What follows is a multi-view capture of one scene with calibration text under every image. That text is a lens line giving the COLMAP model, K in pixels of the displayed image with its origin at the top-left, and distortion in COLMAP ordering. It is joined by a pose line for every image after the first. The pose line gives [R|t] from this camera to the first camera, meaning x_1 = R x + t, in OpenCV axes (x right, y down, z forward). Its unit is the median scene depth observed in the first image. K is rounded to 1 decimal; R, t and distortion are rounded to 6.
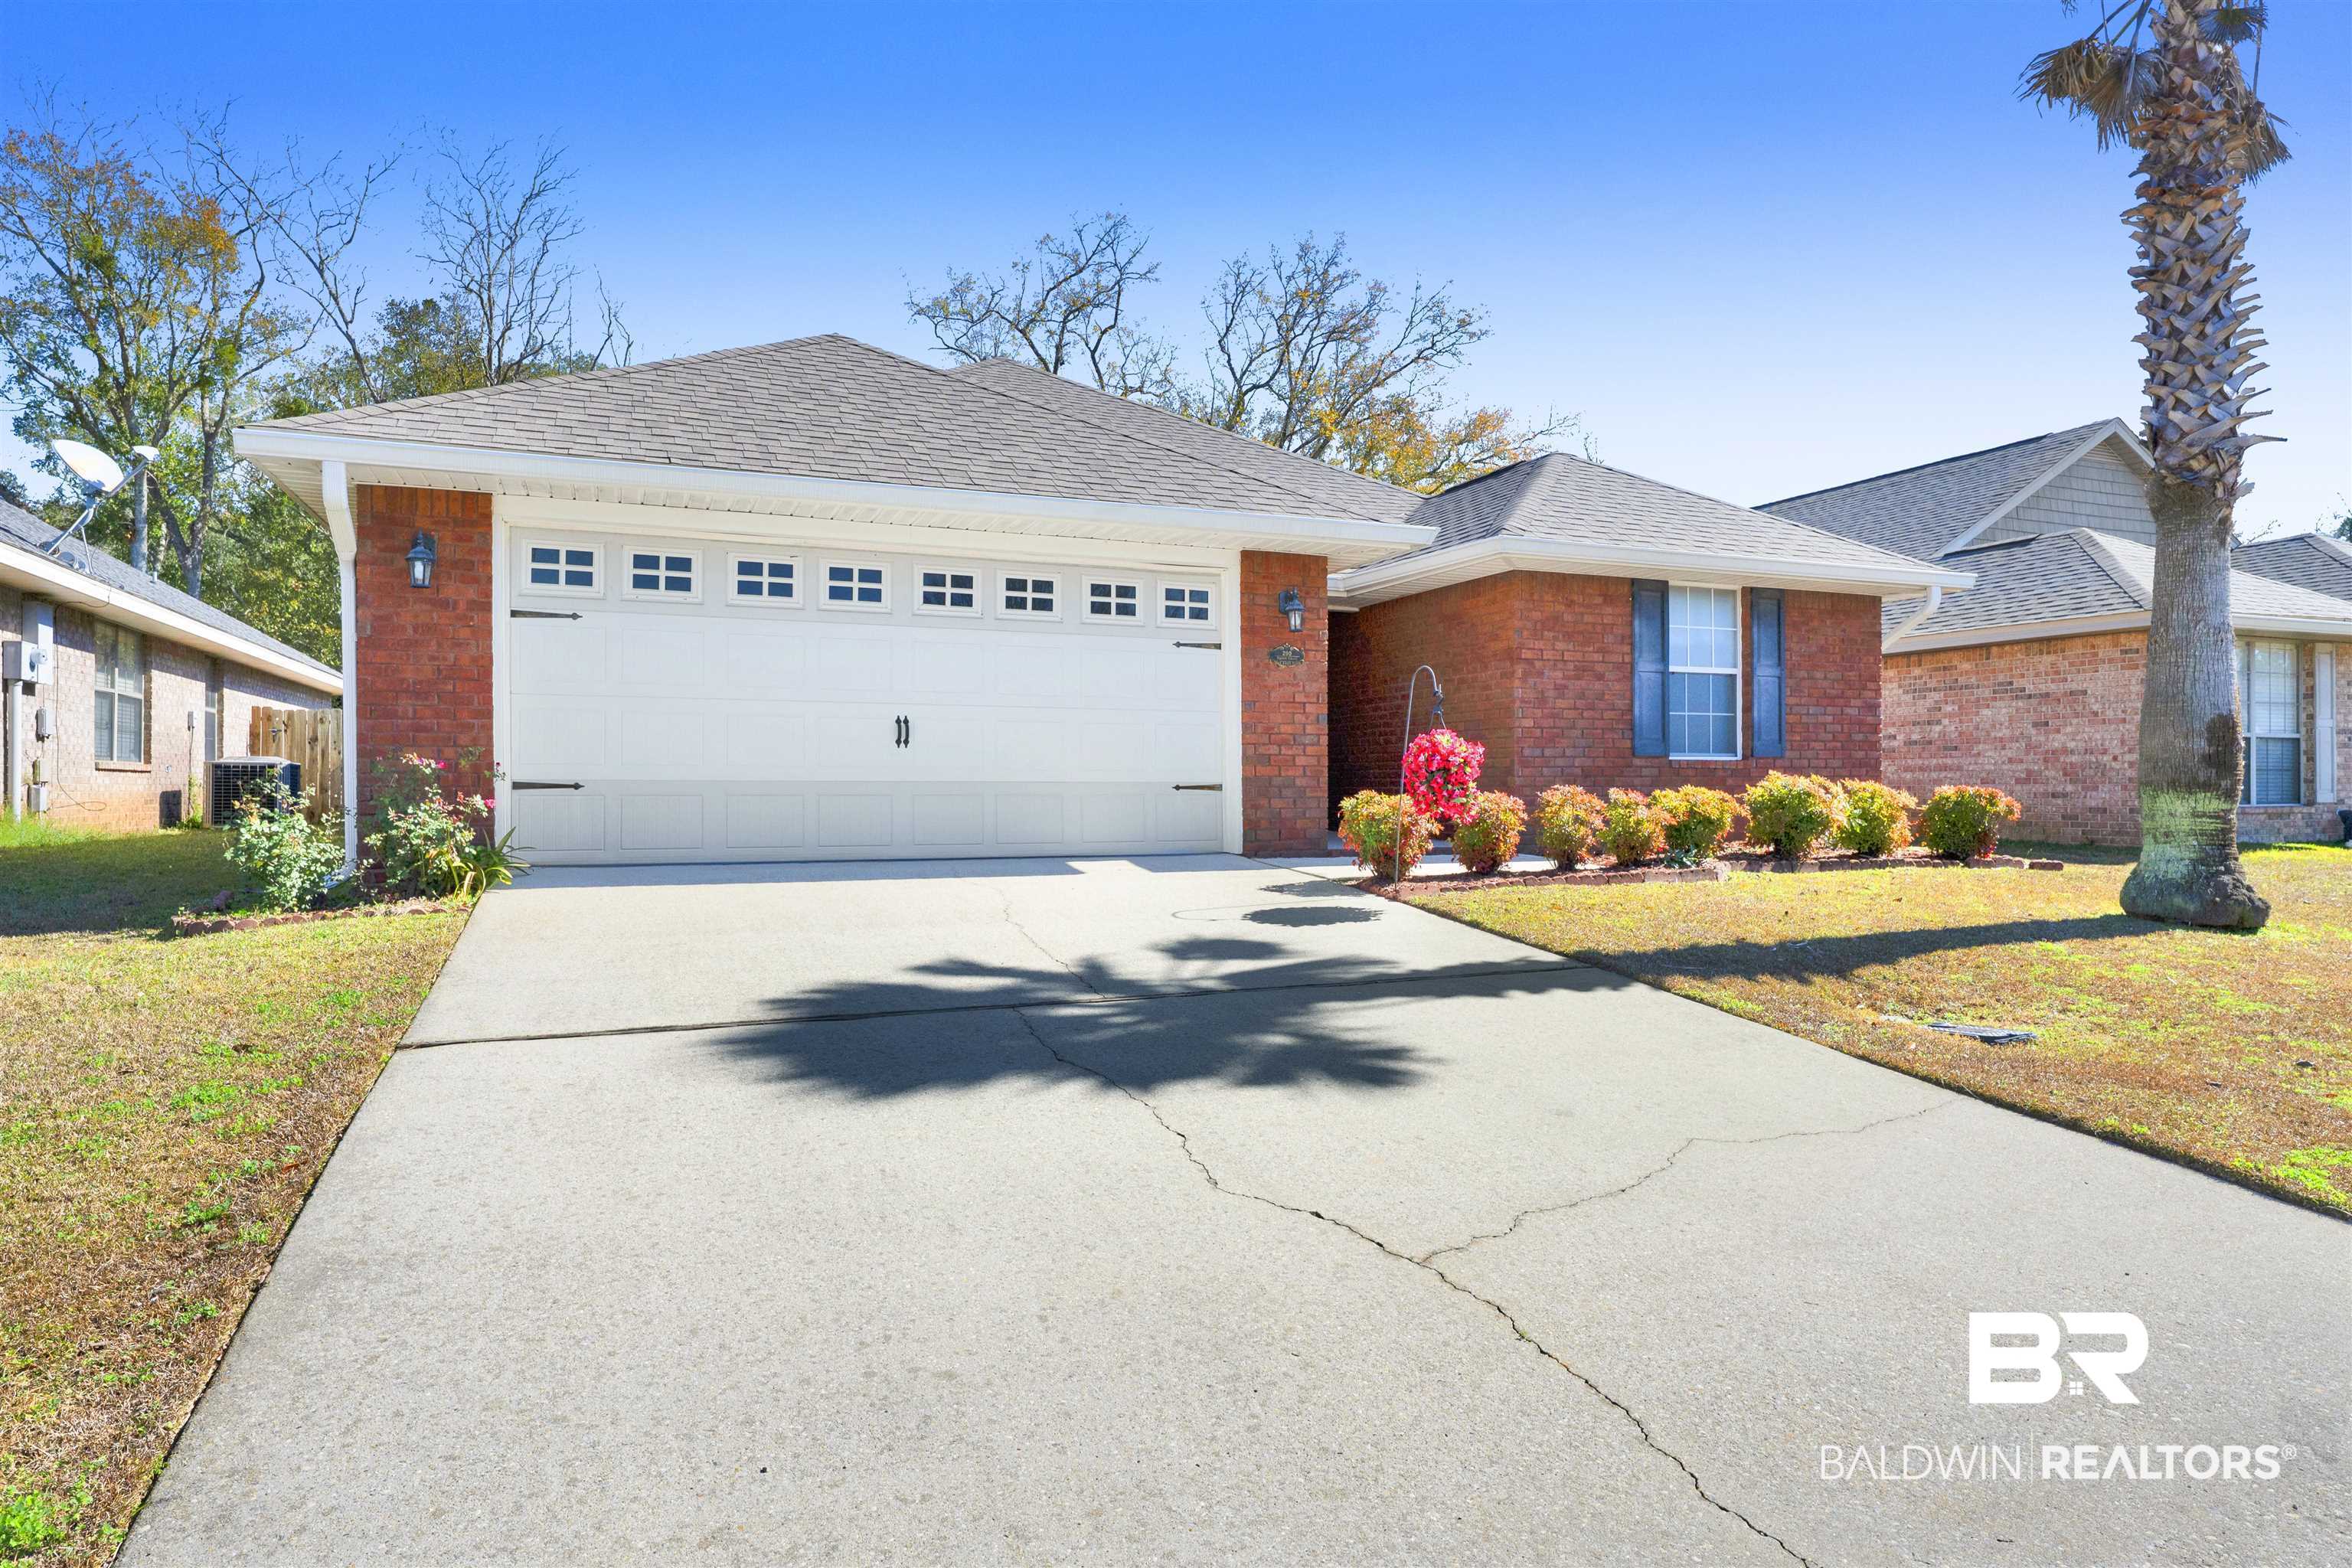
lens RADIAL K [[1376.9, 0, 1176.1], [0, 1376.9, 784.8], [0, 0, 1]] dist [-0.006565, 0.001459]
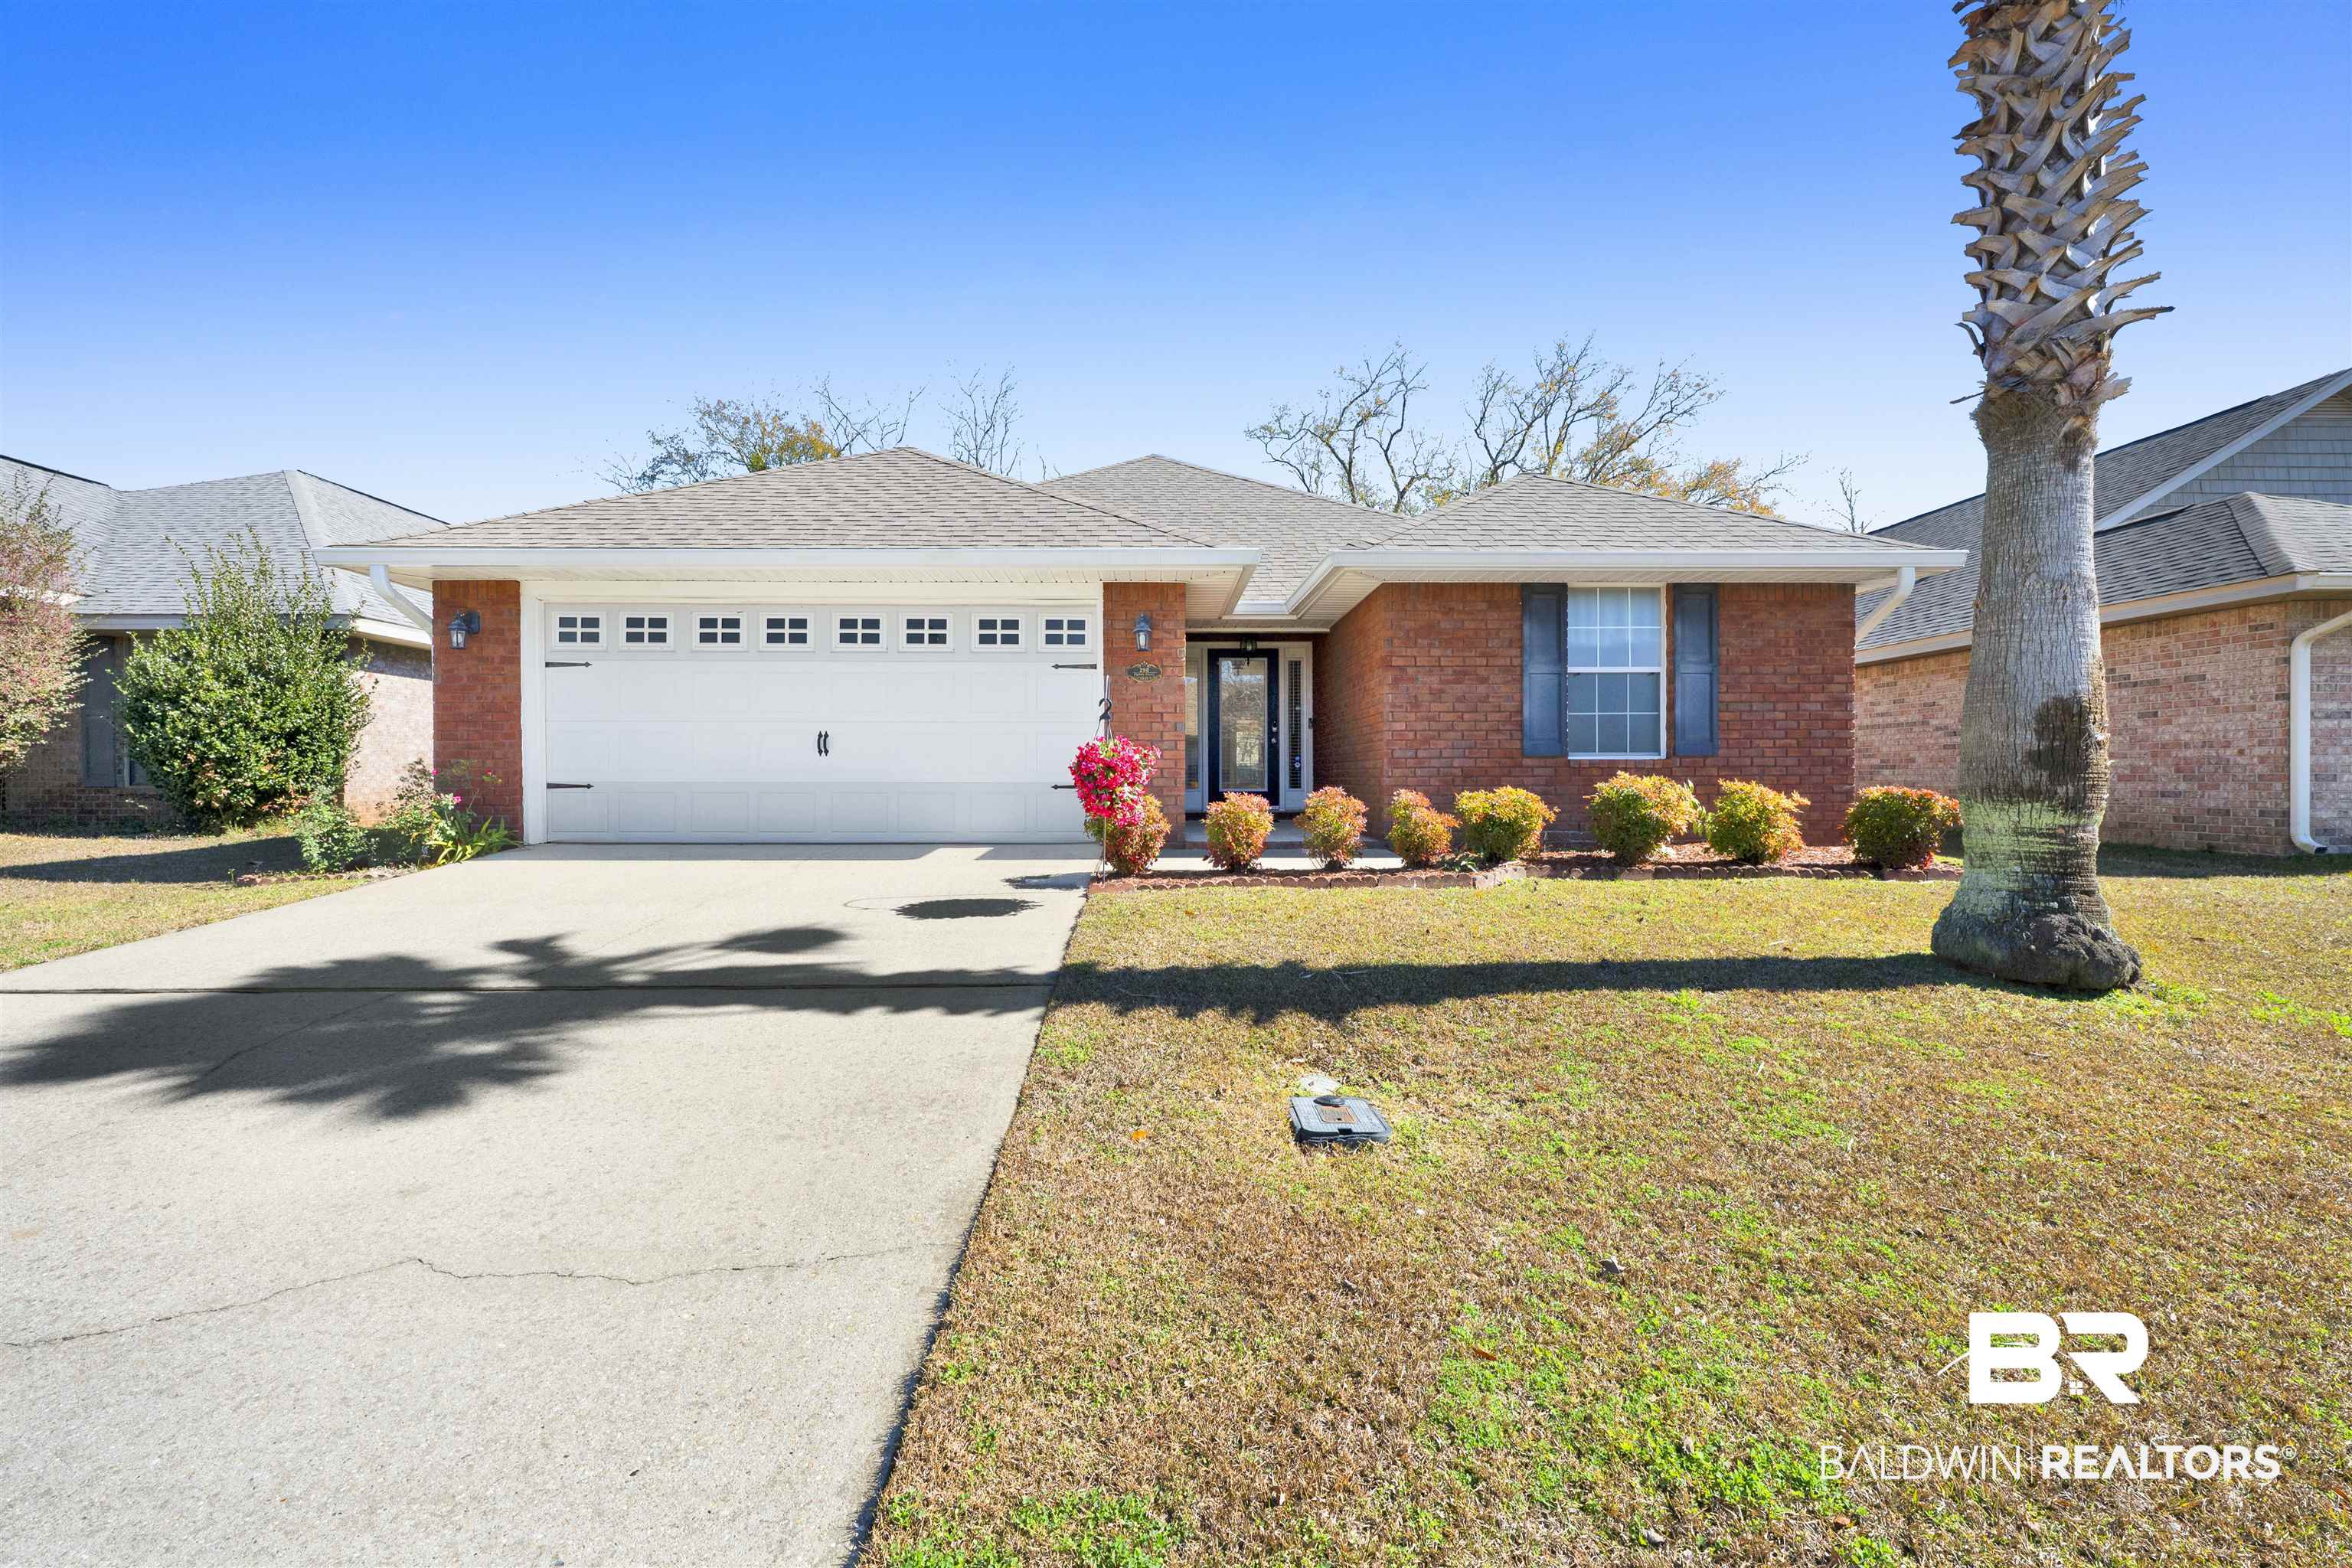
lens RADIAL K [[959.1, 0, 1174.9], [0, 959.1, 781.3], [0, 0, 1]] dist [-0.003363, 0.001650]
pose [[0.927941, 0.000909, -0.372725, 0.404705], [0.001251, 0.999984, 0.005553, -0.007391], [0.372724, -0.005619, 0.927925, 0.270790]]
